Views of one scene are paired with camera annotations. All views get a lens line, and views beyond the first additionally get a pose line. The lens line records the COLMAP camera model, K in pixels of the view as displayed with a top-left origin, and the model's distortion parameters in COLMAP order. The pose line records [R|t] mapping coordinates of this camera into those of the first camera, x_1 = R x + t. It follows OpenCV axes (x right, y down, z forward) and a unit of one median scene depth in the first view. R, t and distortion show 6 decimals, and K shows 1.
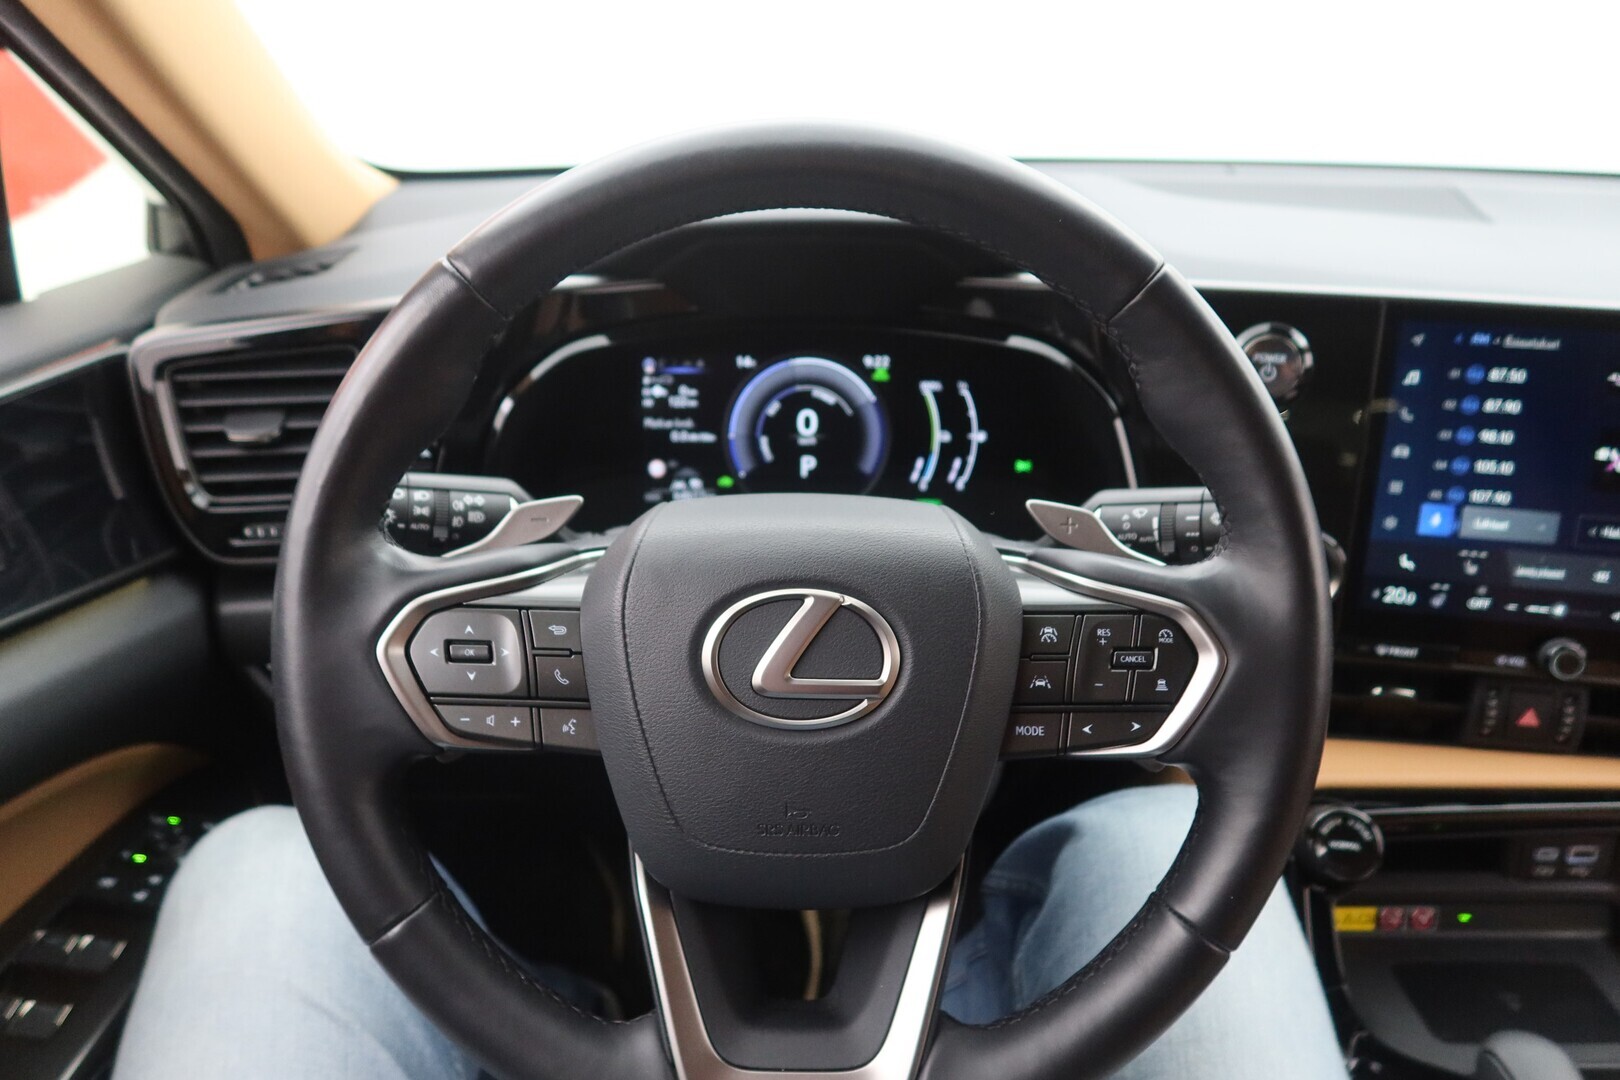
lens RADIAL K [[1198.0, 0, 815.6], [0, 1198.0, 549.7], [0, 0, 1]] dist [0.005706, 0.006899]
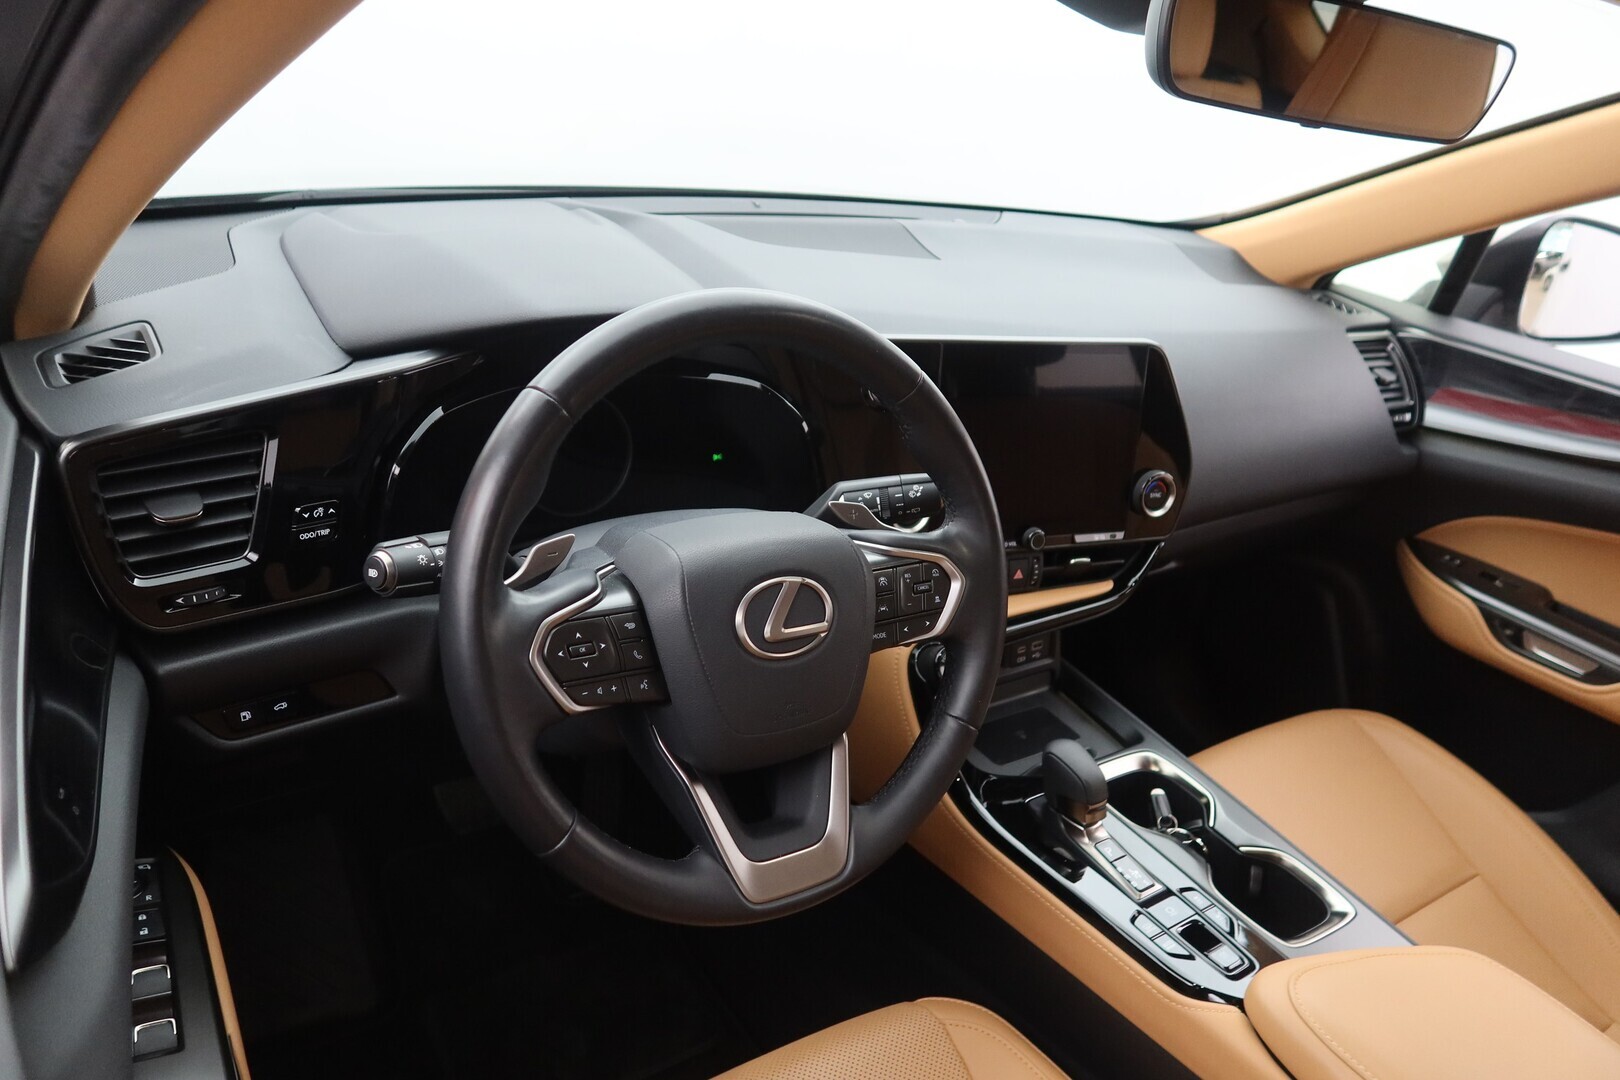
lens RADIAL K [[1198.0, 0, 812.8], [0, 1198.0, 544.4], [0, 0, 1]] dist [0.005706, 0.006899]
pose [[0.849259, -0.141878, 0.508557, -0.771601], [0.090982, 0.988135, 0.123737, -0.207981], [-0.520078, -0.058815, 0.852091, -0.456857]]
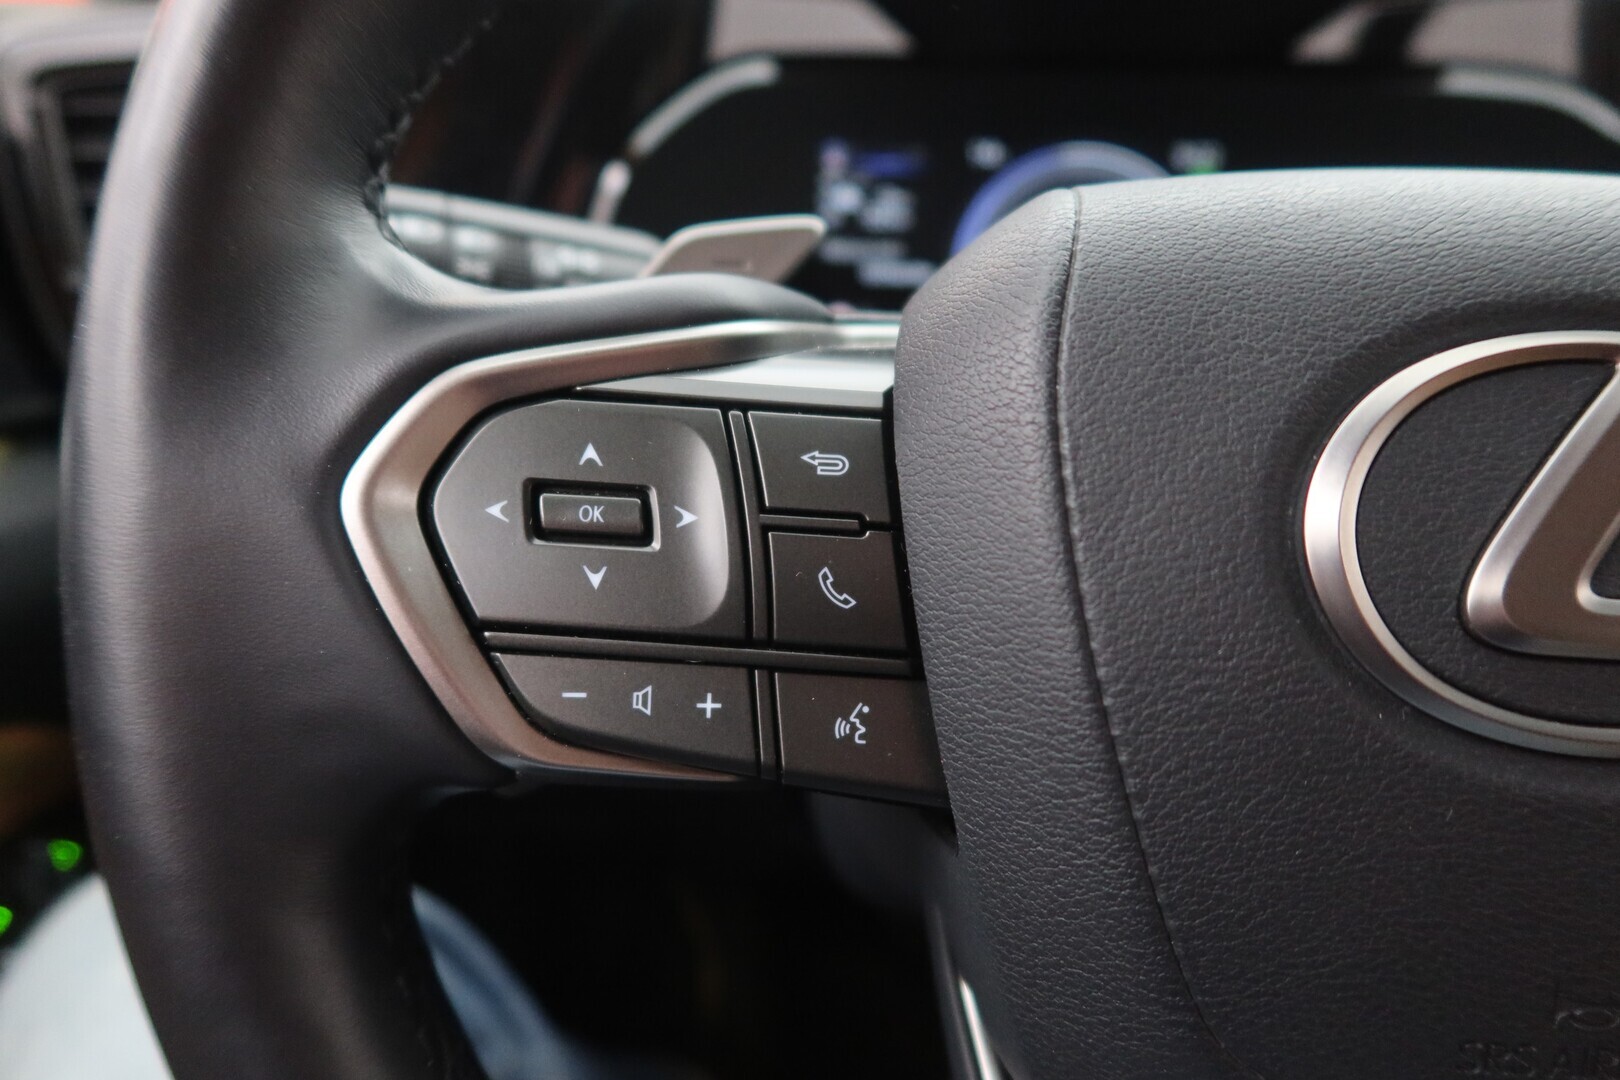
lens RADIAL K [[1198.0, 0, 815.7], [0, 1198.0, 546.9], [0, 0, 1]] dist [0.005706, 0.006899]
pose [[0.998985, 0.025700, -0.037001, -0.196015], [-0.025934, 0.999646, -0.005873, 0.091496], [0.036837, 0.006826, 0.999298, 0.603277]]
